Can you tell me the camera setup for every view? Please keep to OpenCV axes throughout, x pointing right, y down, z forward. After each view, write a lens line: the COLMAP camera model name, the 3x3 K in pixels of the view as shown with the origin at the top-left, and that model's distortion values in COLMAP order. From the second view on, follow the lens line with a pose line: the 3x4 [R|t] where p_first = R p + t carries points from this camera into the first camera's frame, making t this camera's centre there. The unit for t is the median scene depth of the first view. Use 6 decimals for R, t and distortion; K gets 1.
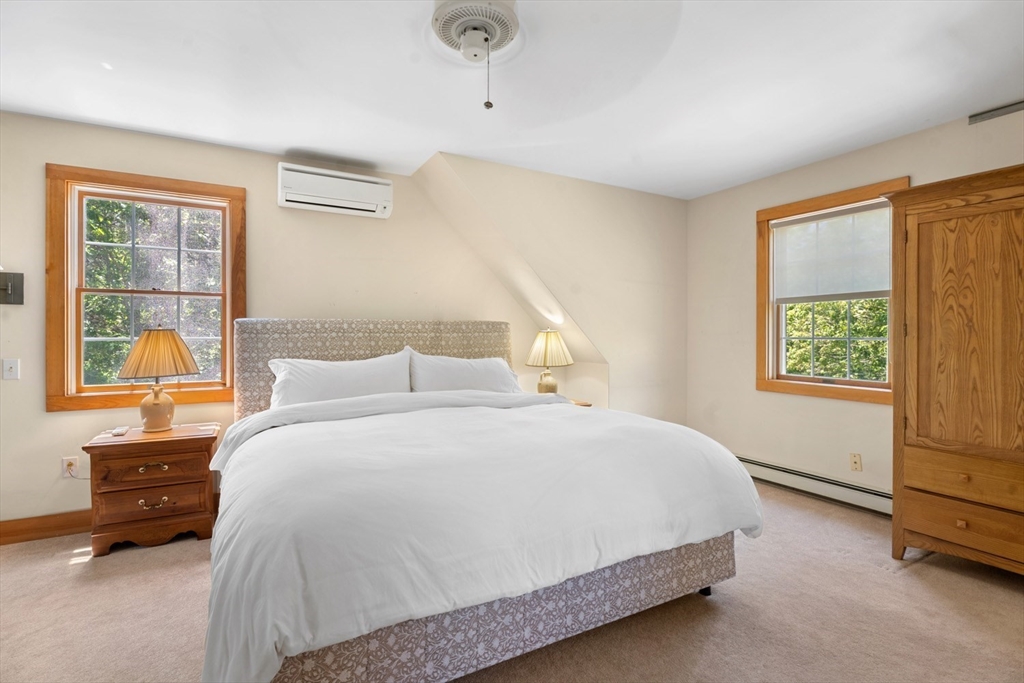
lens RADIAL K [[490.1, 0, 512.0], [0, 490.1, 341.5], [0, 0, 1]] dist [0.000116, -0.000141]
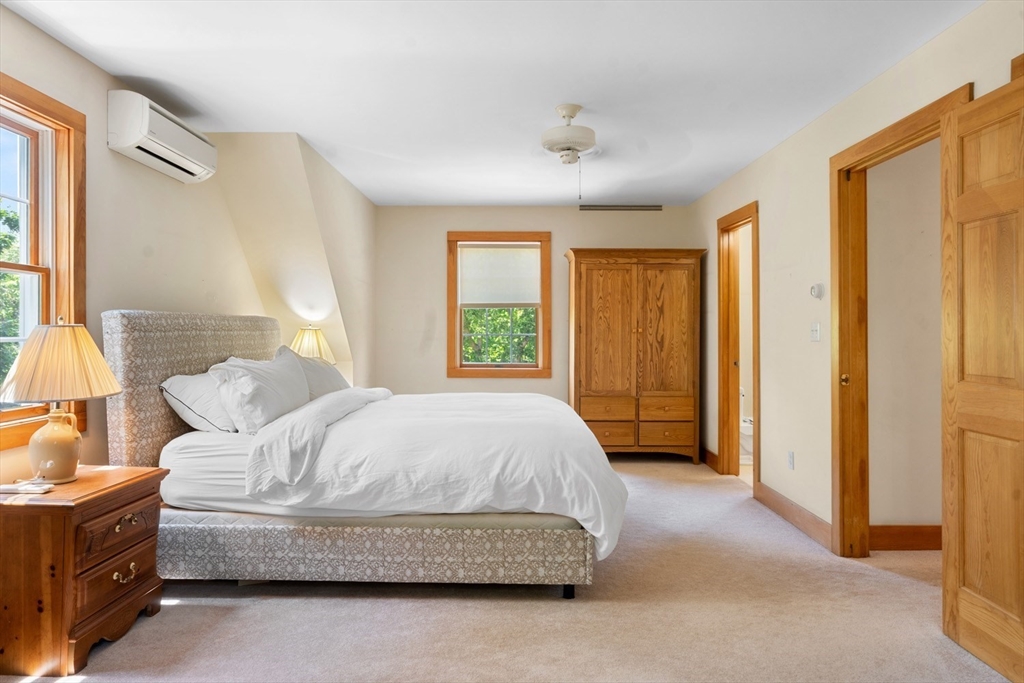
lens RADIAL K [[663.8, 0, 512.0], [0, 663.8, 341.5], [0, 0, 1]] dist [0.000061, 0.000149]
pose [[0.498149, -0.012922, 0.866995, -1.342437], [0.010209, 0.999907, 0.009038, -0.005663], [-0.867032, 0.004349, 0.498234, 0.048955]]
